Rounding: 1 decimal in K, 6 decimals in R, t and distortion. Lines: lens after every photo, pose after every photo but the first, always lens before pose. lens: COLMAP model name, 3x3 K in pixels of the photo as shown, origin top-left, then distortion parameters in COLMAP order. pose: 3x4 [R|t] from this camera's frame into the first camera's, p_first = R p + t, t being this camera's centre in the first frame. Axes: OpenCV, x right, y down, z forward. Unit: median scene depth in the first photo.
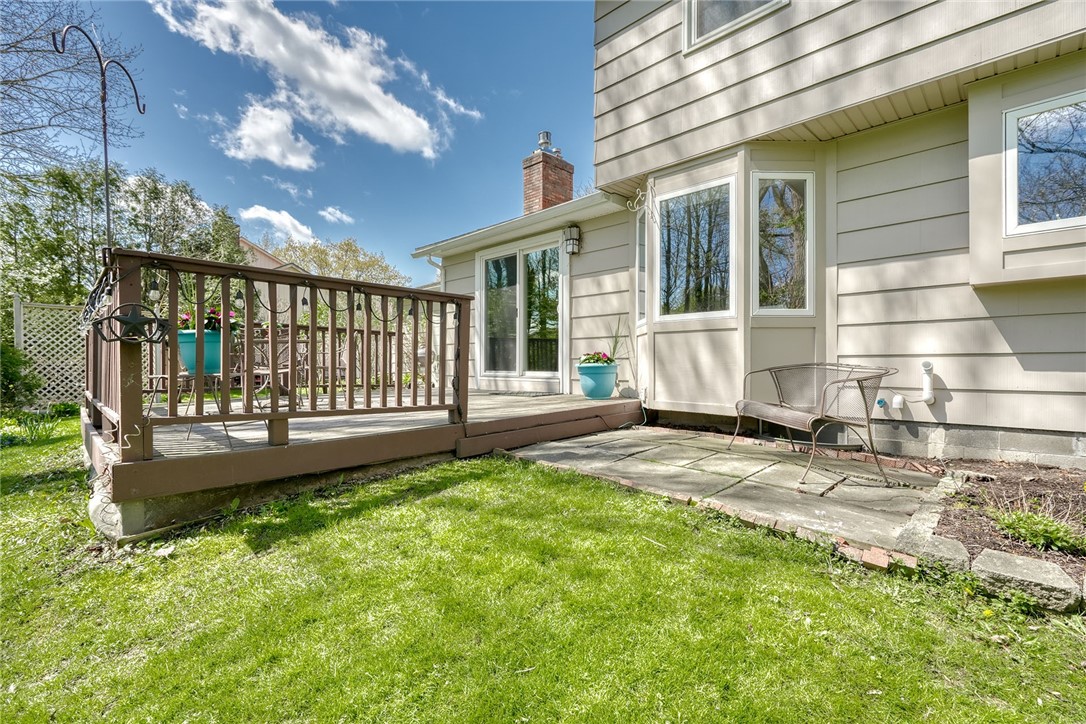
lens RADIAL K [[501.1, 0, 539.9], [0, 501.1, 361.3], [0, 0, 1]] dist [-0.007595, 0.004657]
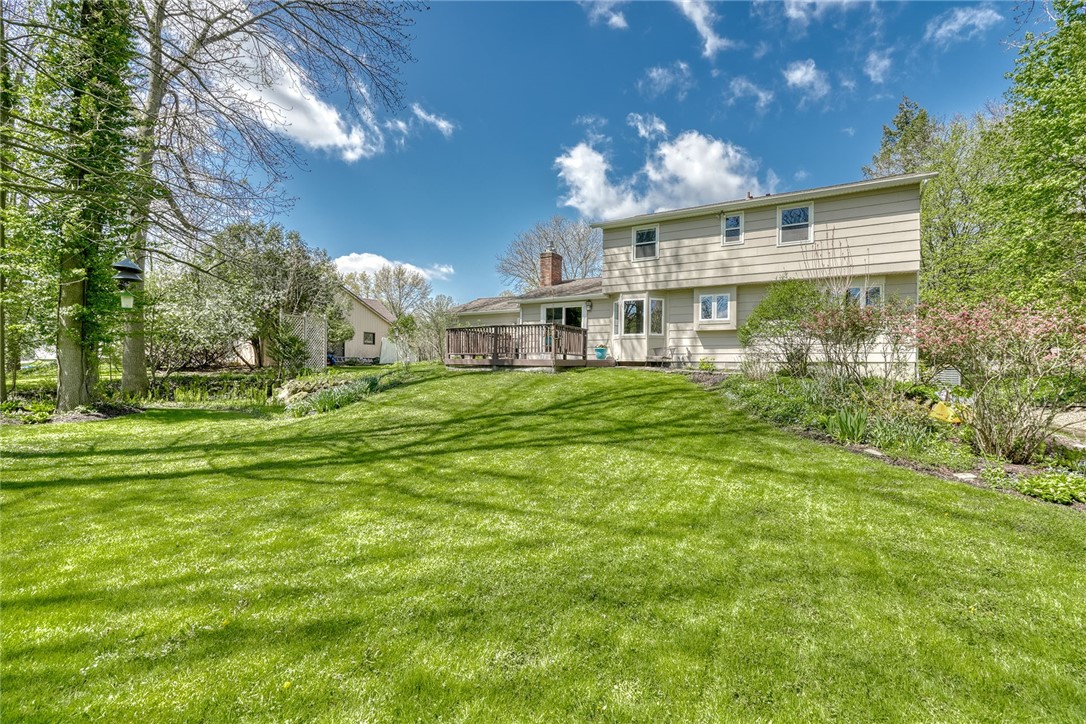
lens RADIAL K [[501.1, 0, 539.9], [0, 501.1, 361.3], [0, 0, 1]] dist [-0.007595, 0.004657]
pose [[0.974970, 0.009275, 0.222142, -1.169714], [-0.007492, 0.999933, -0.008868, 0.141233], [-0.222210, 0.006981, 0.974974, -2.403056]]
